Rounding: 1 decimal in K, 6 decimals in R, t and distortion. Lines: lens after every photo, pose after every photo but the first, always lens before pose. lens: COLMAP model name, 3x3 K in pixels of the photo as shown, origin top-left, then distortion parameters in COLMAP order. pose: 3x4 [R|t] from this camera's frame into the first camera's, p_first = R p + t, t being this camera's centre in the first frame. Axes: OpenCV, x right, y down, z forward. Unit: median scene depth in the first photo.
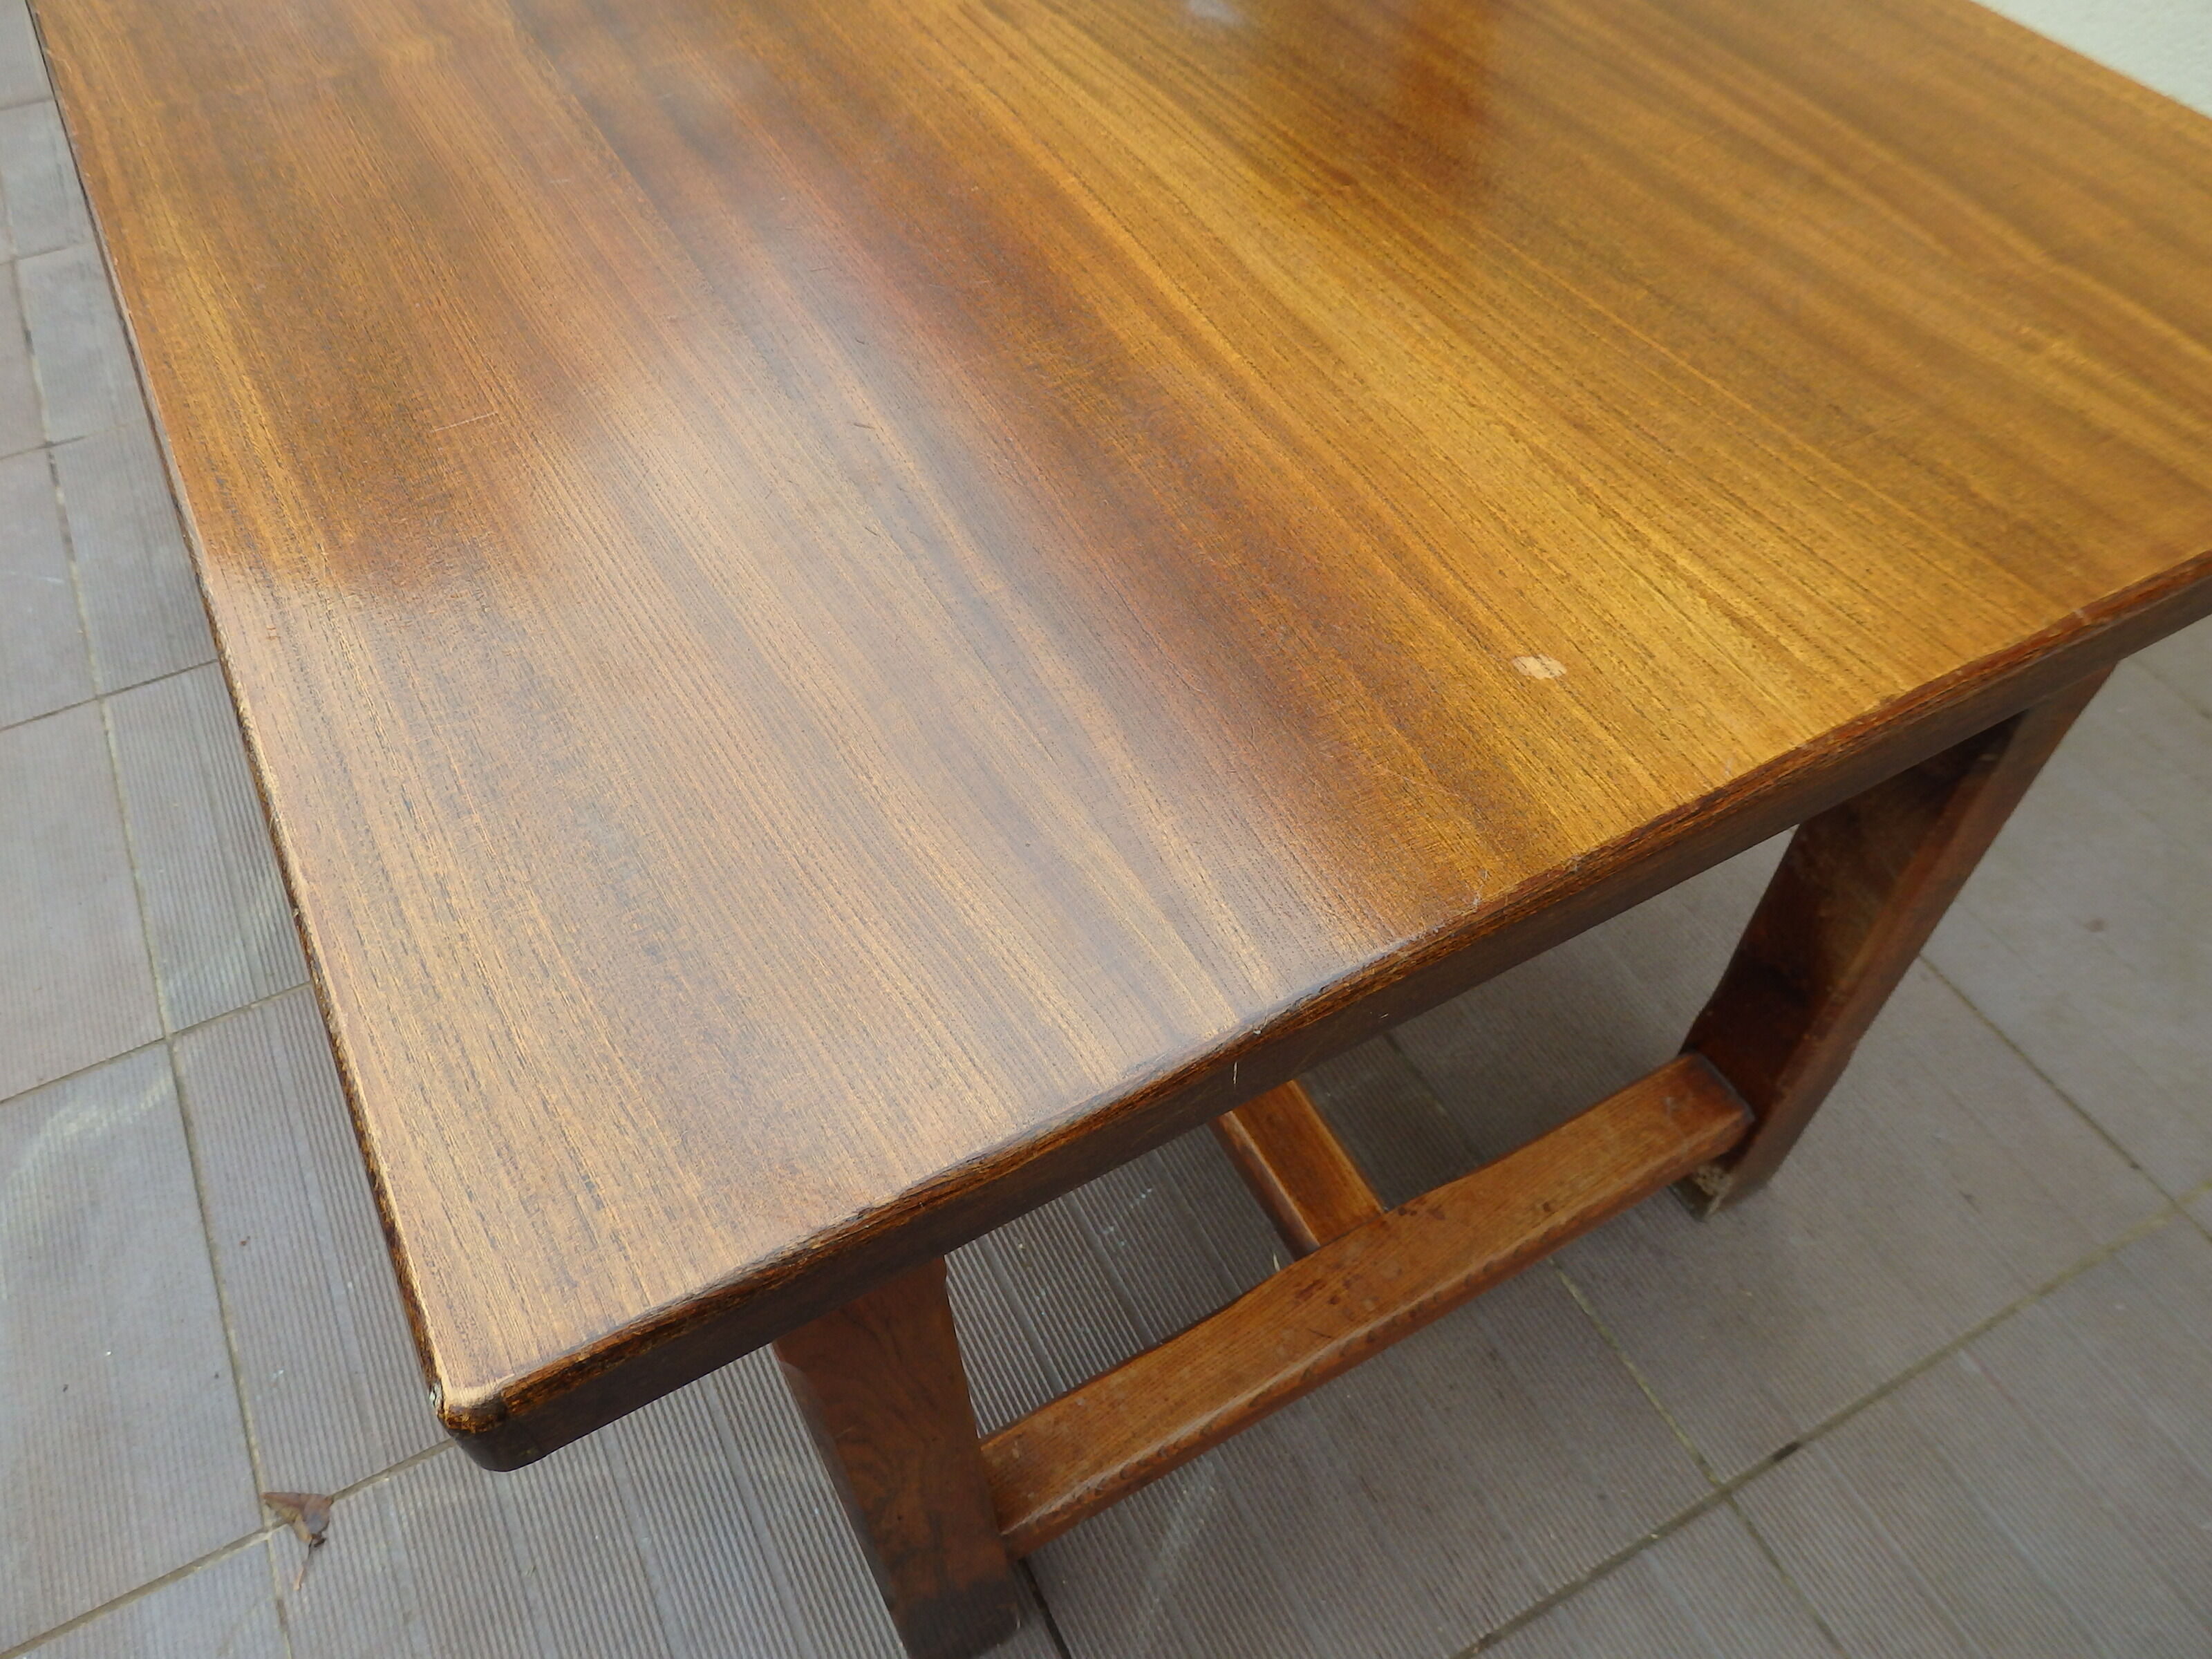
lens RADIAL K [[1605.1, 0, 1106.0], [0, 1605.1, 829.5], [0, 0, 1]] dist [0.002831, 0.000213]
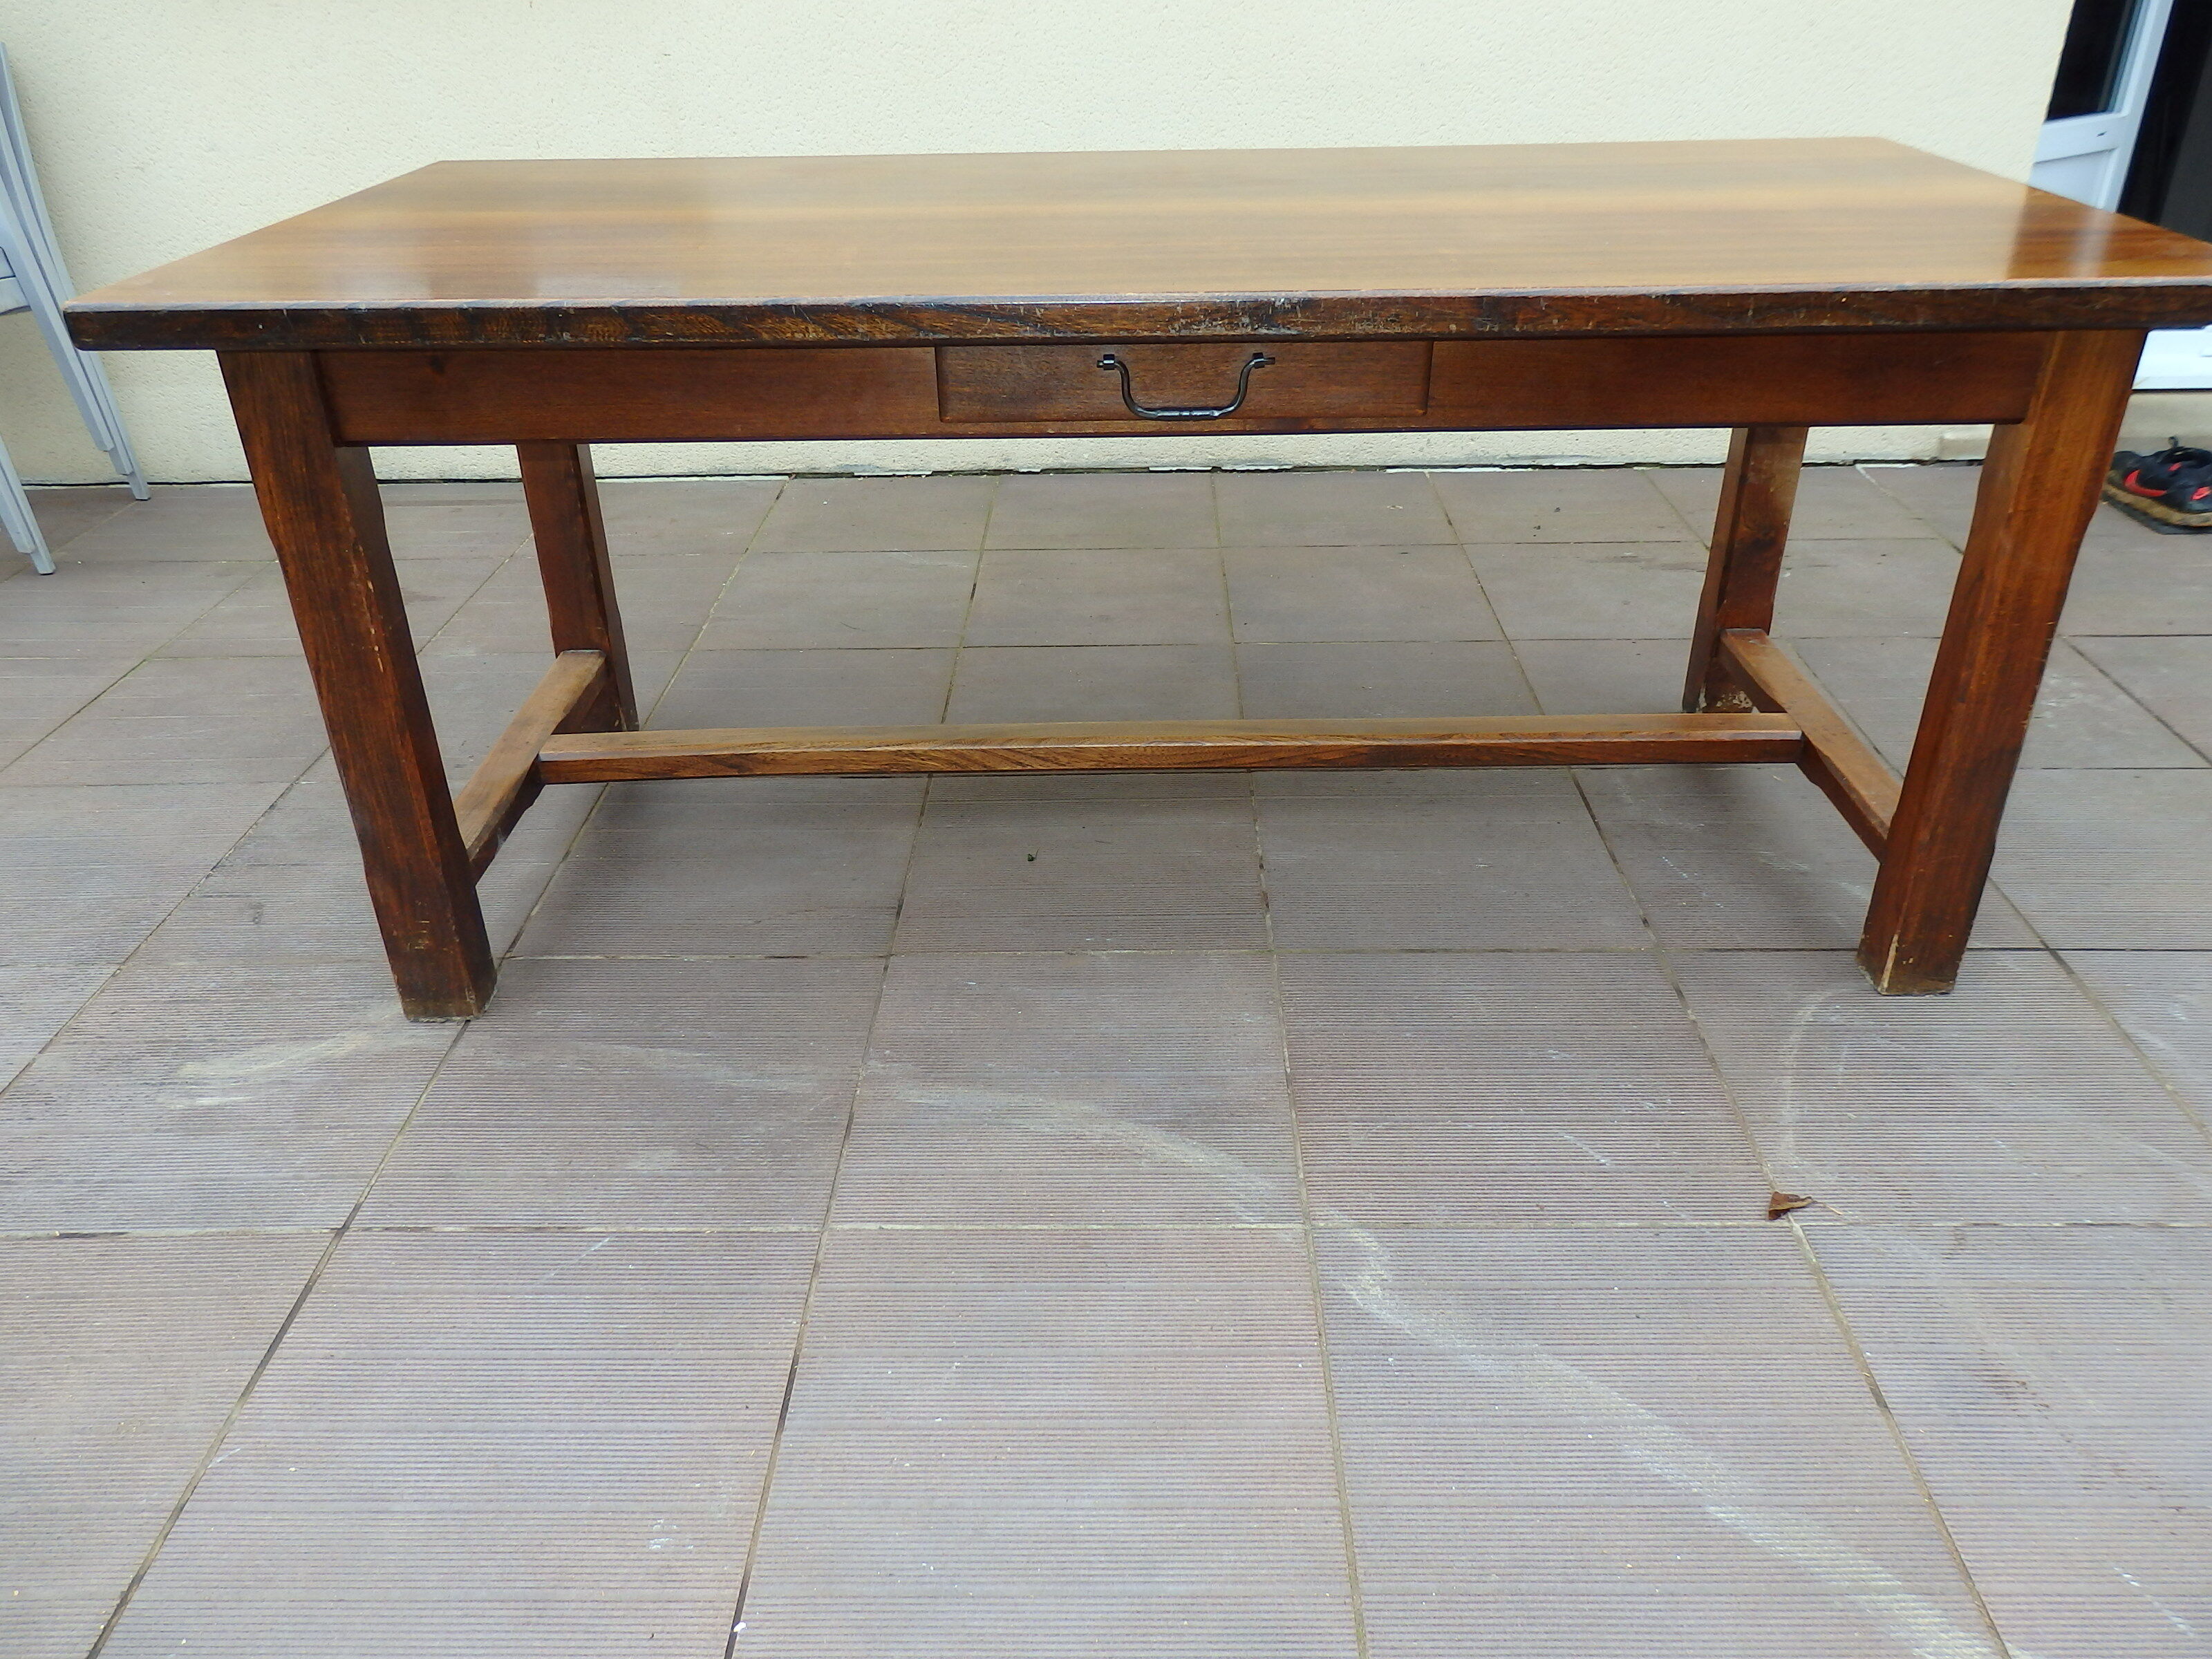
lens RADIAL K [[1612.5, 0, 1133.8], [0, 1612.5, 842.1], [0, 0, 1]] dist [-0.005295, 0.004198]
pose [[0.470728, -0.444092, 0.762363, -1.700559], [0.692557, 0.721324, -0.007439, -0.168880], [-0.546607, 0.531482, 0.647107, 0.256494]]
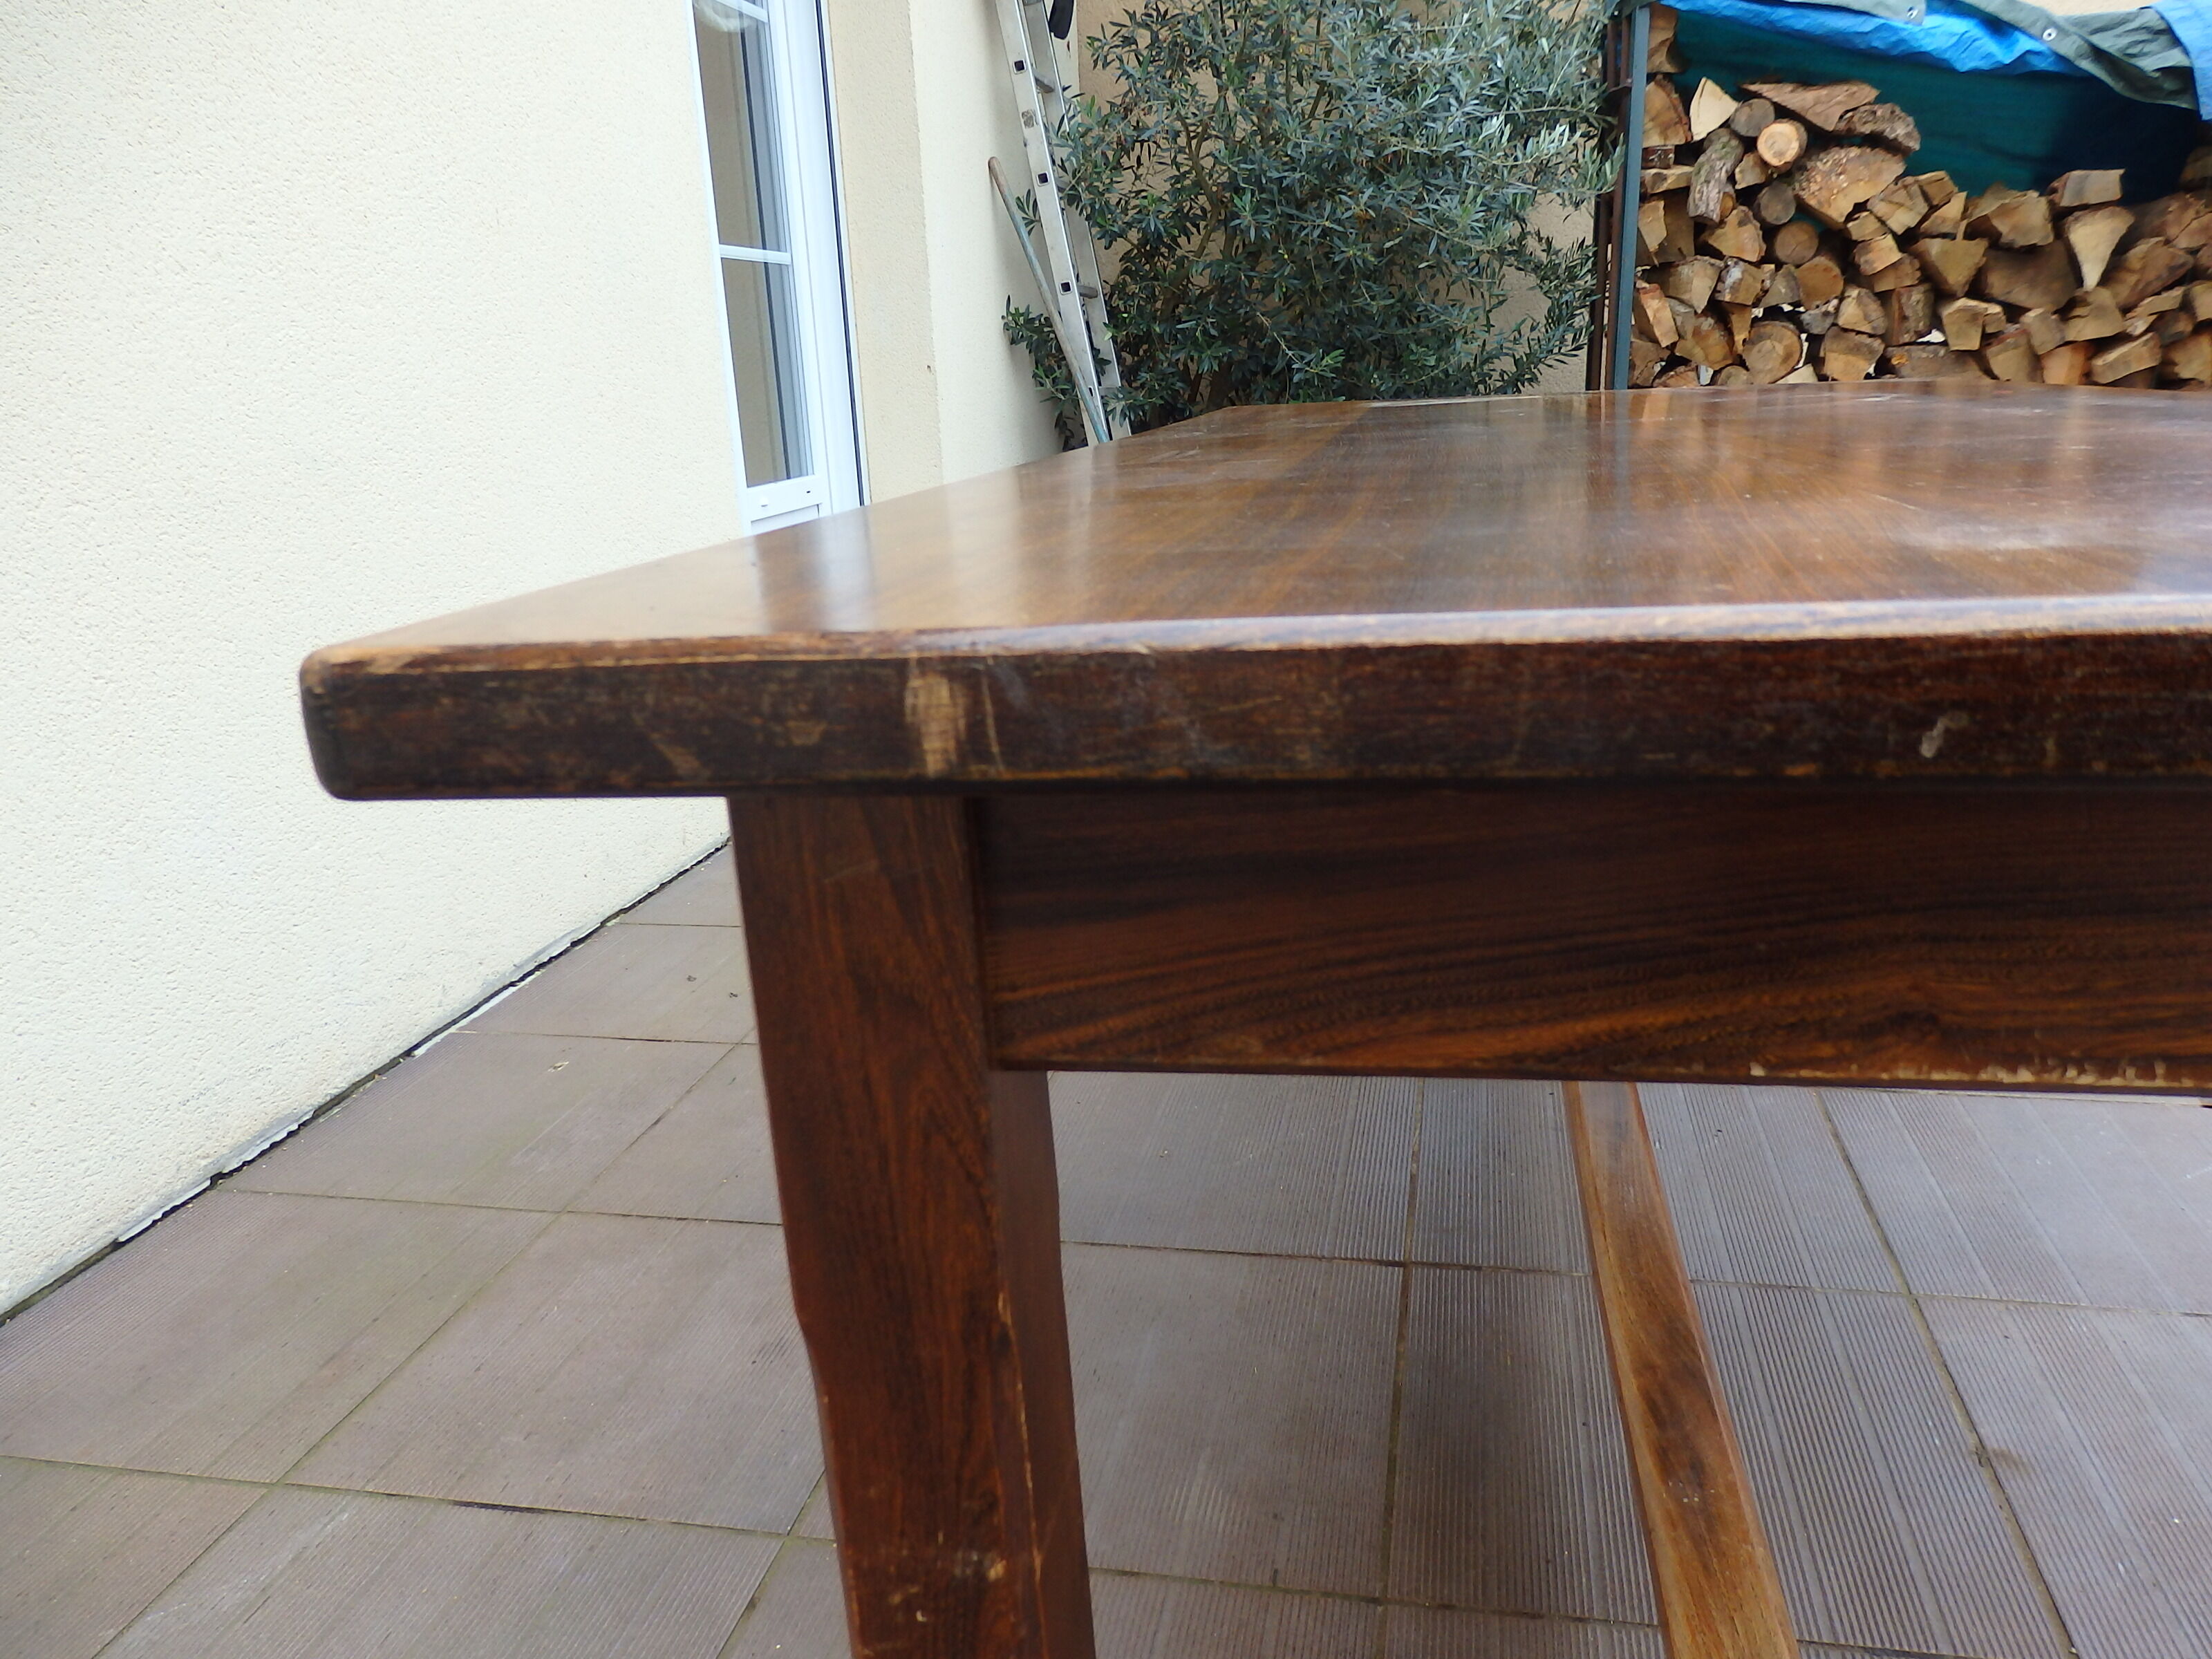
lens RADIAL K [[1613.4, 0, 1118.1], [0, 1613.4, 870.0], [0, 0, 1]] dist [-0.000660, 0.000386]
pose [[-0.762894, -0.151536, 0.628514, -0.658285], [0.536237, 0.394762, 0.746065, -1.499474], [-0.361169, 0.906201, -0.219902, 1.553343]]
